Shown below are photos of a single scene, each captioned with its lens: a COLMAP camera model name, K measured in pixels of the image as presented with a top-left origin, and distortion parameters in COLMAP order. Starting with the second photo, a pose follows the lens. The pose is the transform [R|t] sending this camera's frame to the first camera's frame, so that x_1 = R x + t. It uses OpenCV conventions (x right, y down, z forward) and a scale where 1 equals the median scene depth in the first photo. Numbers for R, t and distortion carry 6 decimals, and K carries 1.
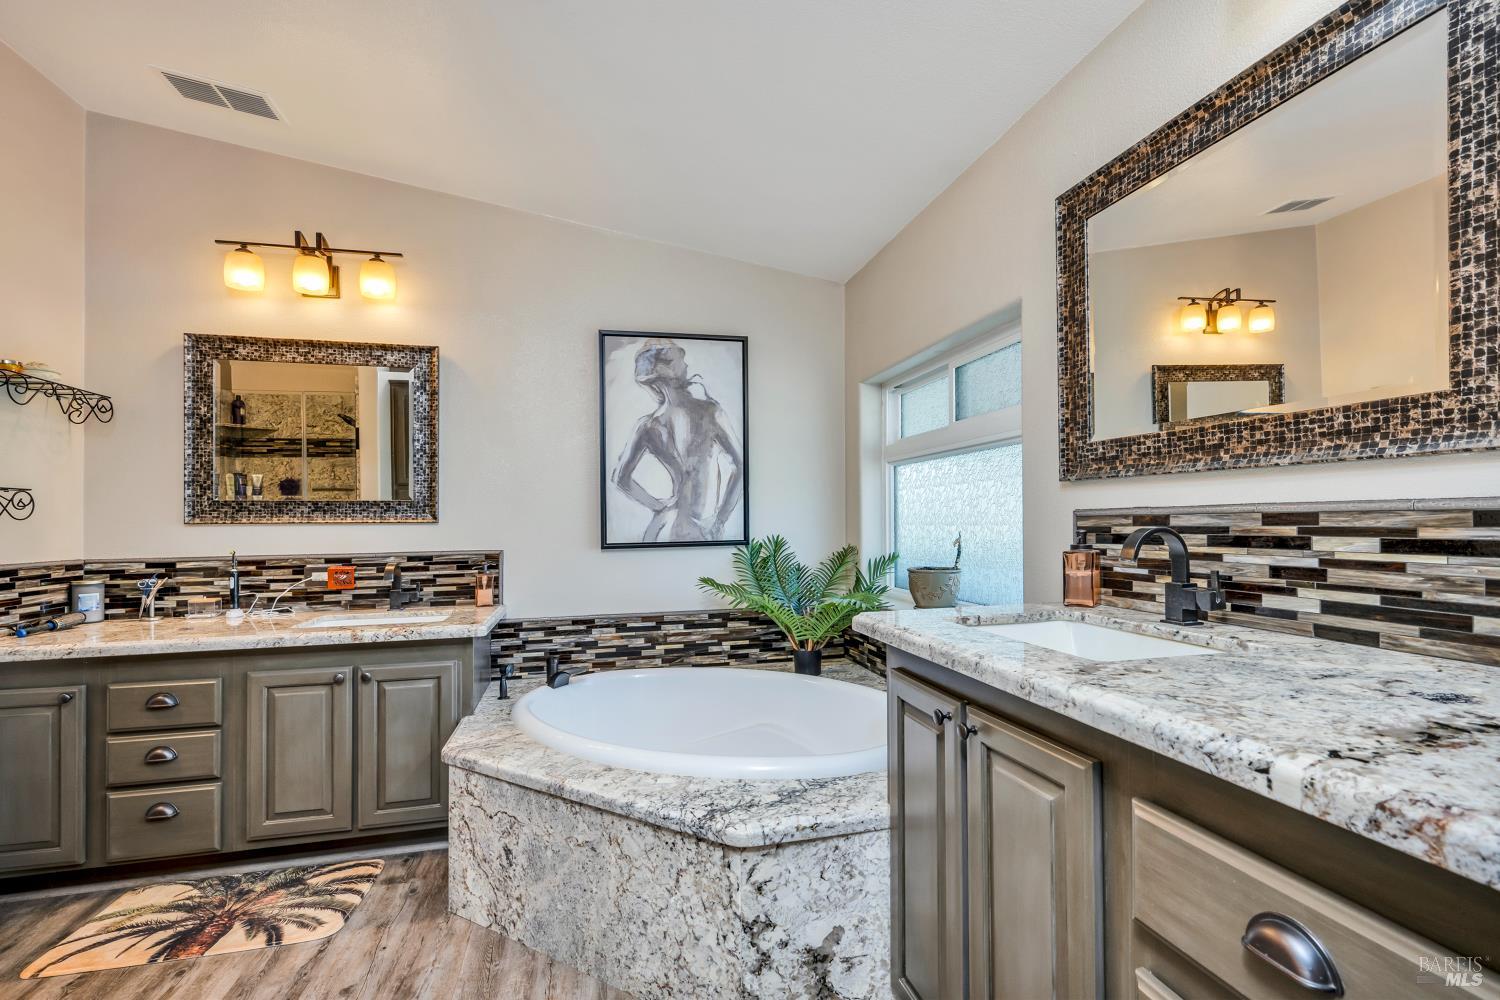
lens RADIAL K [[670.6, 0, 781.5], [0, 670.6, 511.0], [0, 0, 1]] dist [0.001195, 0.000161]
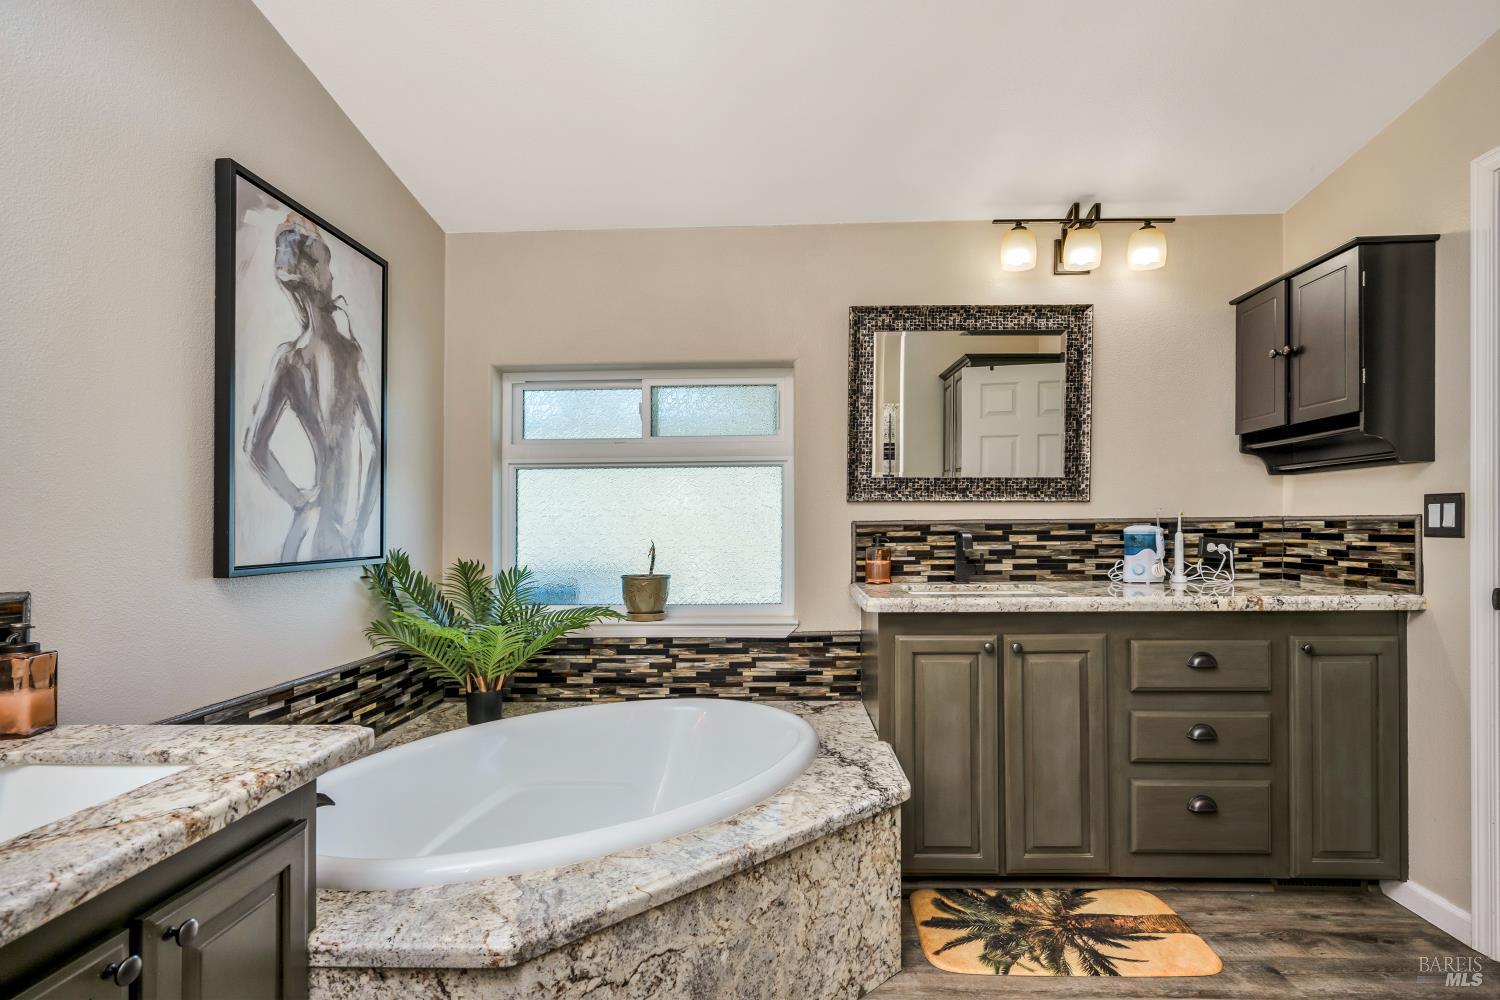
lens RADIAL K [[712.3, 0, 753.5], [0, 712.3, 529.9], [0, 0, 1]] dist [0.002051, 0.000181]
pose [[0.303193, 0.011283, 0.952862, -0.883641], [-0.010330, 0.999910, -0.008554, 0.026246], [-0.952873, -0.007250, 0.303282, 0.577323]]
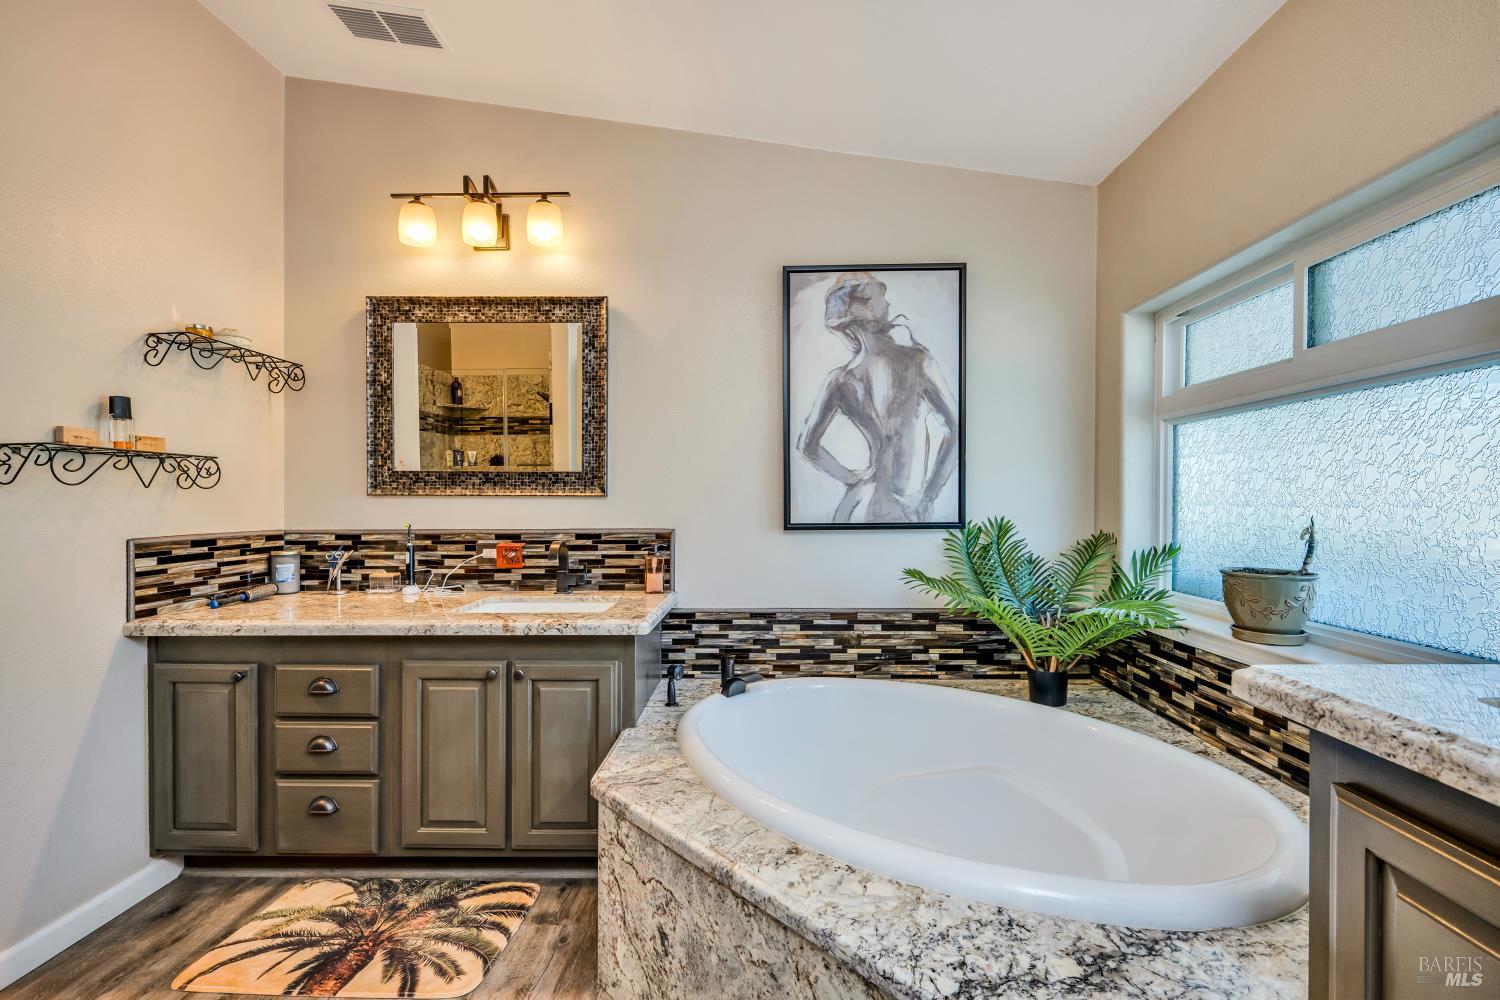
lens RADIAL K [[652.1, 0, 779.0], [0, 652.1, 500.7], [0, 0, 1]] dist [-0.000867, -0.000054]
pose [[0.964668, 0.010488, -0.263261, -0.080729], [-0.006383, 0.999844, 0.016445, 0.009167], [0.263392, -0.014184, 0.964585, 0.282794]]
